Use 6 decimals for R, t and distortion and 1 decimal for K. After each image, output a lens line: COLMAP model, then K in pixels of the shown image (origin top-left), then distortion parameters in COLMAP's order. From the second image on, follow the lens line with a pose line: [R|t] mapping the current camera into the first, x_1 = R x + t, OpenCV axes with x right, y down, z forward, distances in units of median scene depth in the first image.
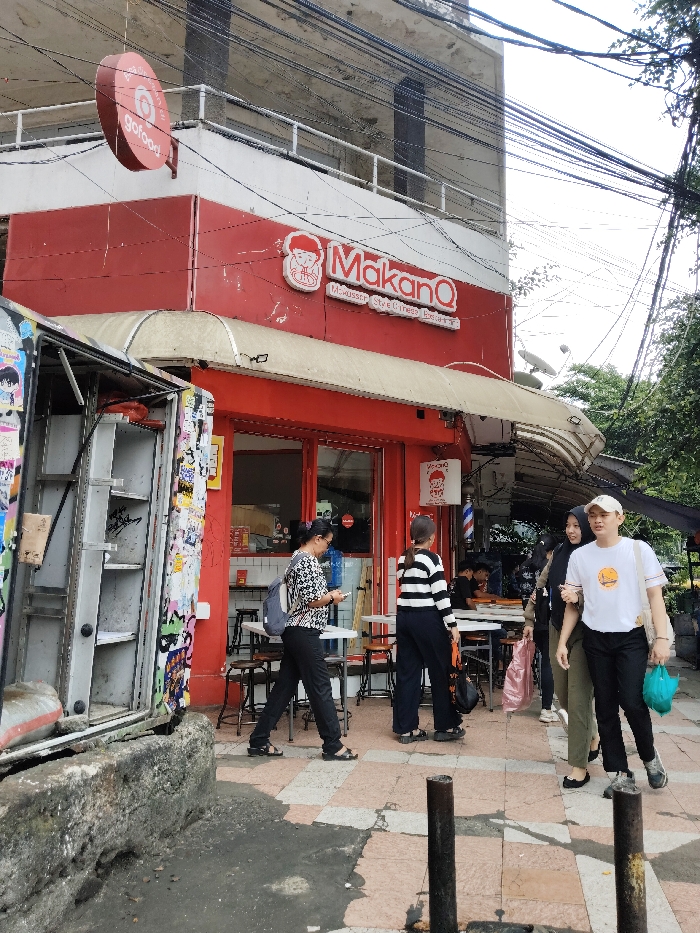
lens RADIAL K [[737.1, 0, 352.3], [0, 737.1, 477.3], [0, 0, 1]] dist [0.056716, -0.072273]
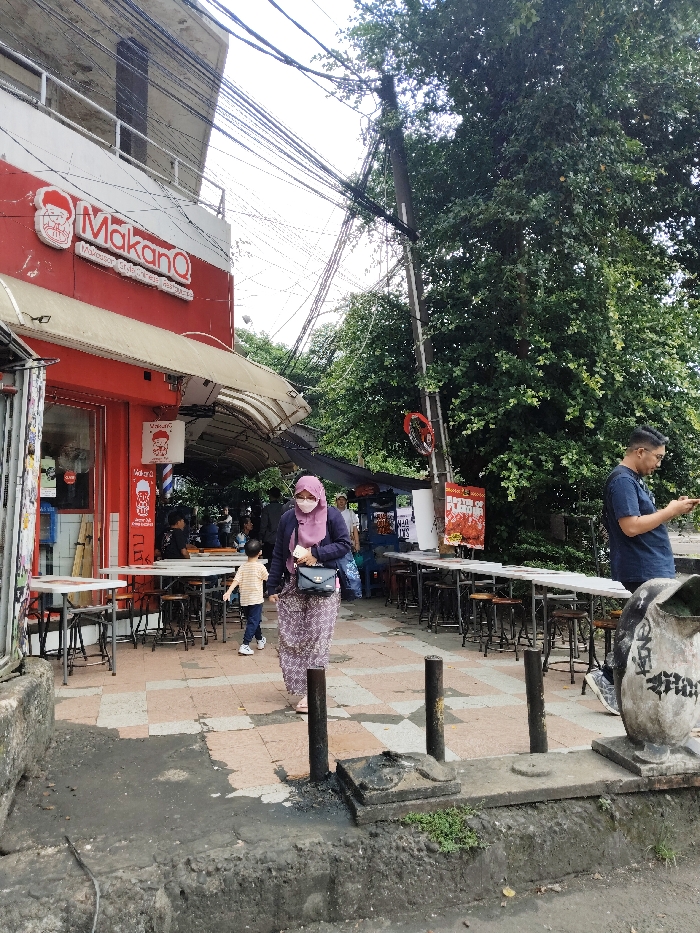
lens RADIAL K [[737.1, 0, 352.3], [0, 737.1, 477.3], [0, 0, 1]] dist [0.056716, -0.072273]
pose [[0.883818, 0.007832, 0.467766, -0.161271], [-0.037105, 0.997884, 0.053400, -0.010507], [-0.466358, -0.064553, 0.882238, -0.081060]]
